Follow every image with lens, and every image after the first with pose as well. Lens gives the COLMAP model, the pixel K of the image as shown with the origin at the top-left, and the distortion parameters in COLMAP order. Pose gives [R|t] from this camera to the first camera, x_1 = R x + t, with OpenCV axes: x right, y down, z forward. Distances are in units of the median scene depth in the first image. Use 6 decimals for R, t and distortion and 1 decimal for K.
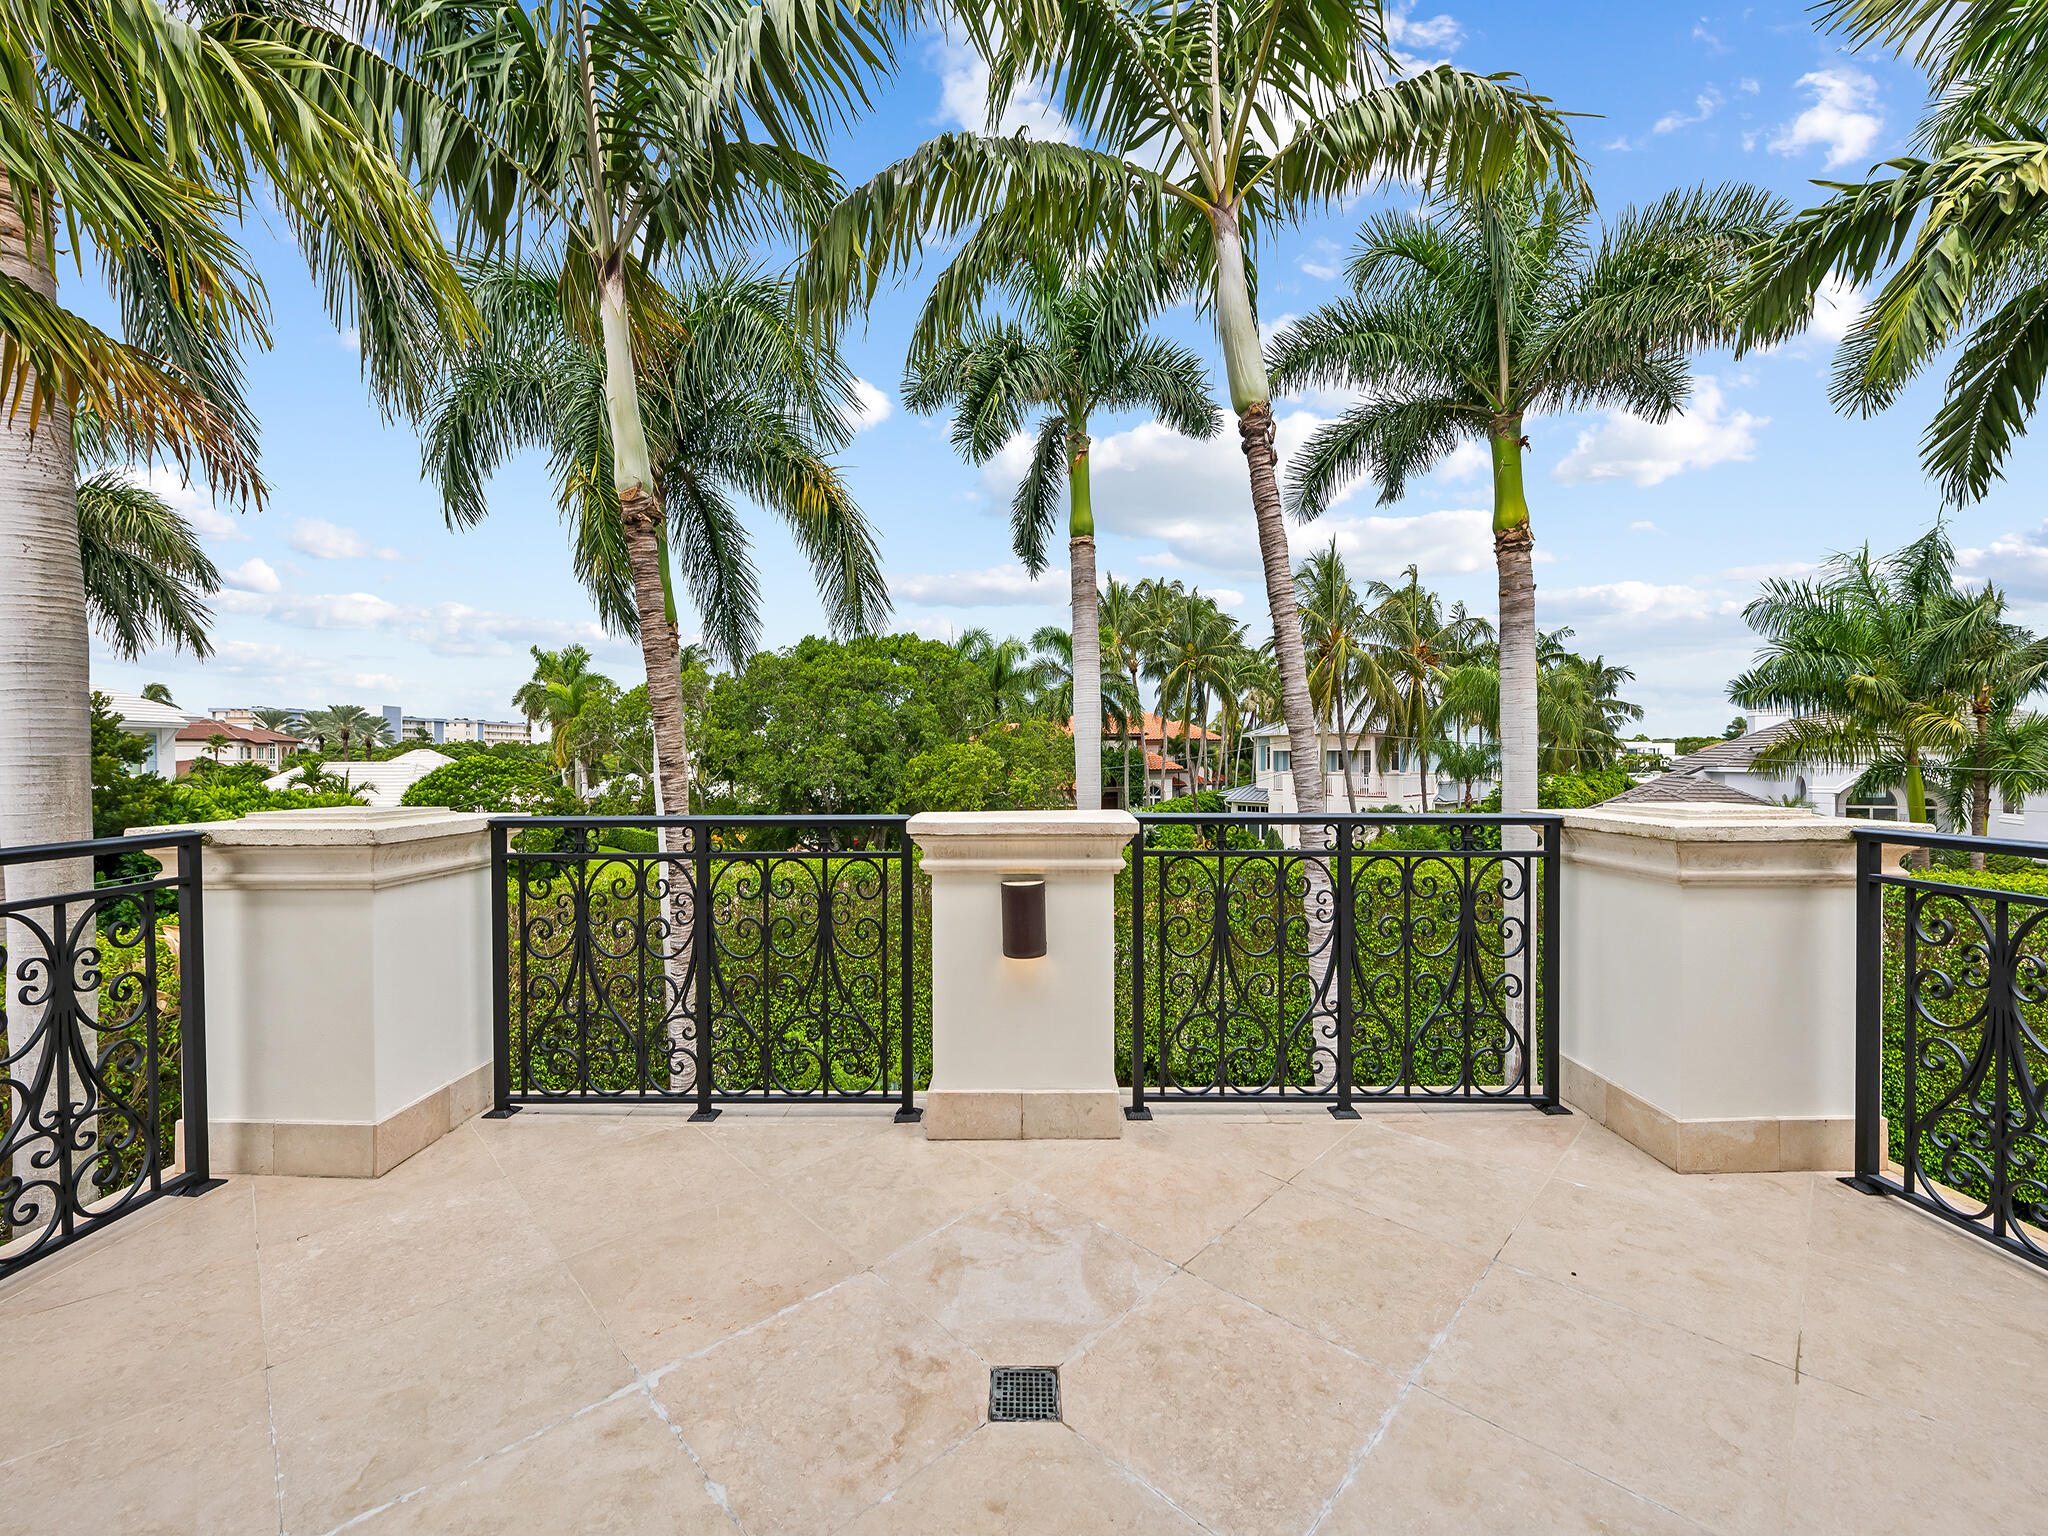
lens RADIAL K [[827.7, 0, 1021.7], [0, 827.7, 771.6], [0, 0, 1]] dist [-0.001157, -0.003367]
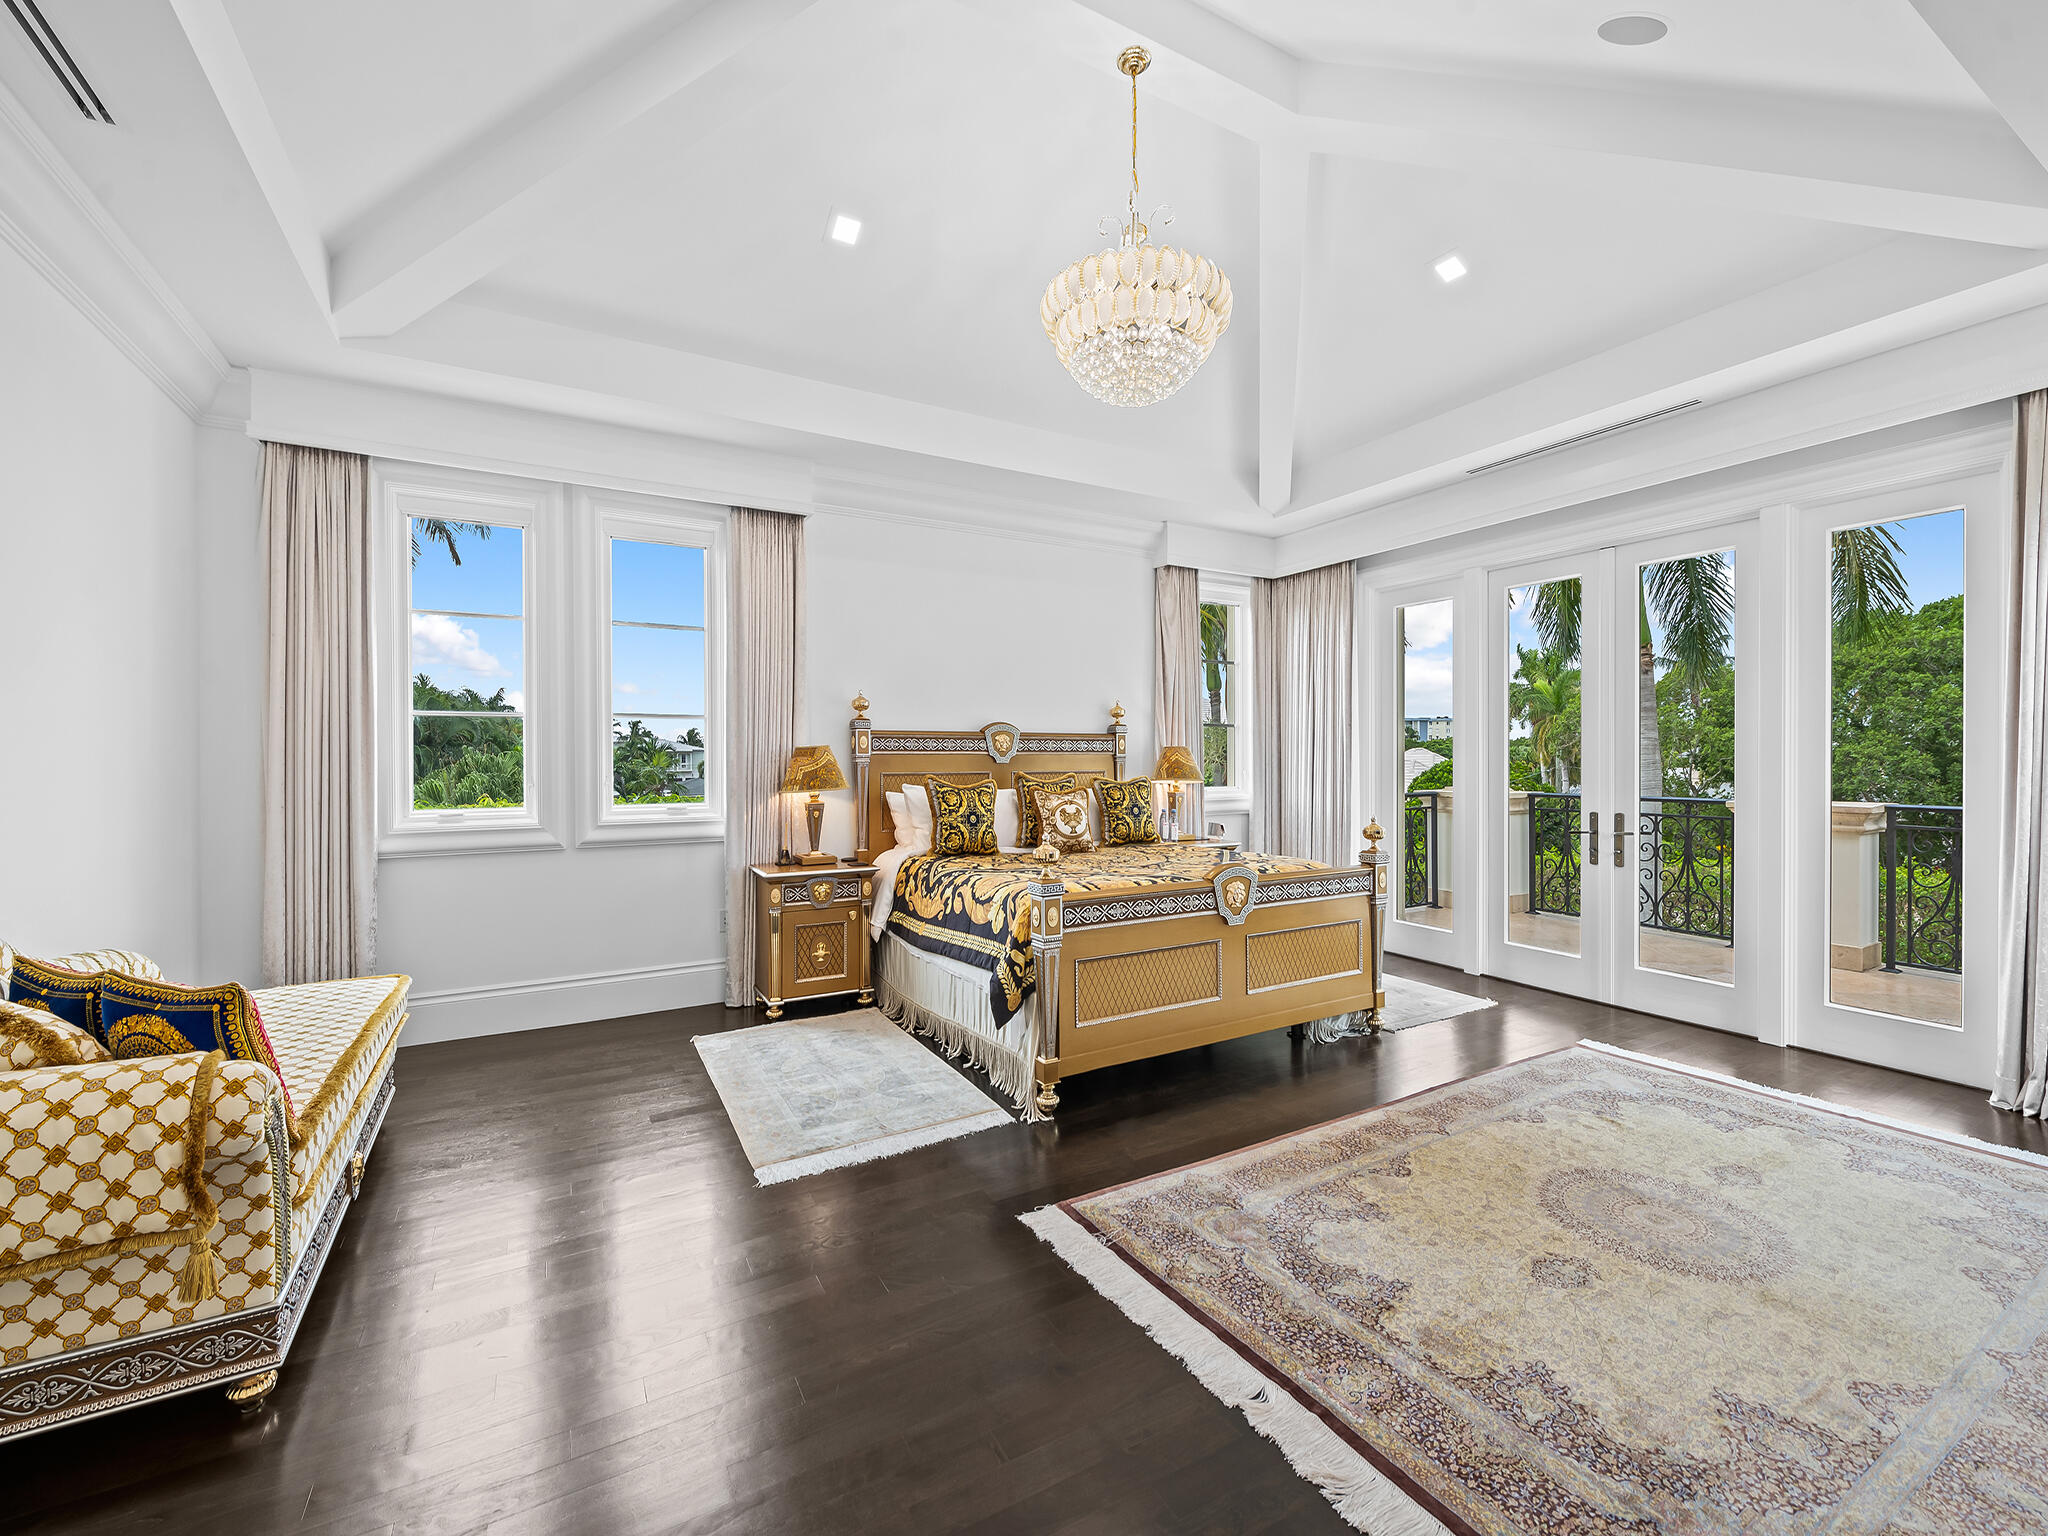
lens RADIAL K [[867.1, 0, 1021.7], [0, 867.1, 768.8], [0, 0, 1]] dist [0.002248, -0.000002]
pose [[0.501604, 0.013508, -0.864992, 0.085392], [-0.012907, 0.999884, 0.008129, -0.001644], [0.865001, 0.007087, 0.501720, -0.164367]]
